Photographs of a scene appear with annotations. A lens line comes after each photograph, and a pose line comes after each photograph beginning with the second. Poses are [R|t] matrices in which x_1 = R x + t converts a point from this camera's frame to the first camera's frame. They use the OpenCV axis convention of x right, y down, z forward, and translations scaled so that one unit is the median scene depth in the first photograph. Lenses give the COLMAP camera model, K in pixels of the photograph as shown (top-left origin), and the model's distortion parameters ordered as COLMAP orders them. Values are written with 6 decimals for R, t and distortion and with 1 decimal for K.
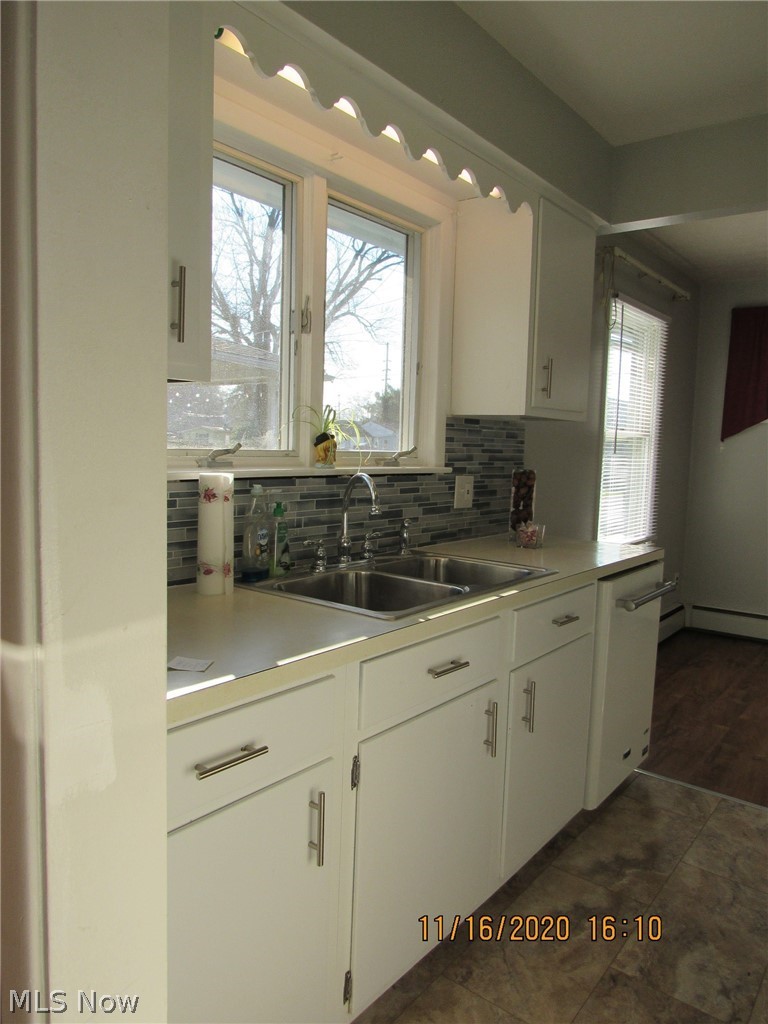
lens RADIAL K [[718.6, 0, 384.0], [0, 718.6, 512.0], [0, 0, 1]] dist [0.002692, 0.001158]
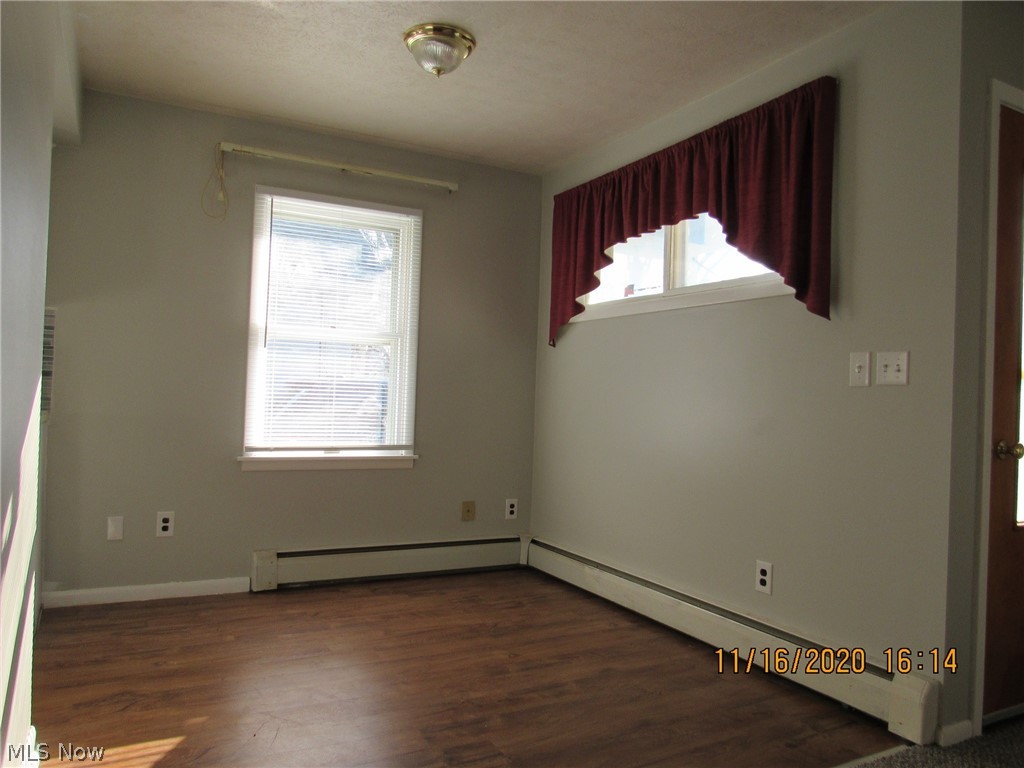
lens RADIAL K [[735.0, 0, 512.0], [0, 735.0, 384.0], [0, 0, 1]] dist [-0.009590, -0.004938]
pose [[0.916750, -0.003776, -0.399444, 0.982363], [-0.046166, 0.992253, -0.115335, 0.063646], [0.396785, 0.124174, 0.909474, 0.231696]]
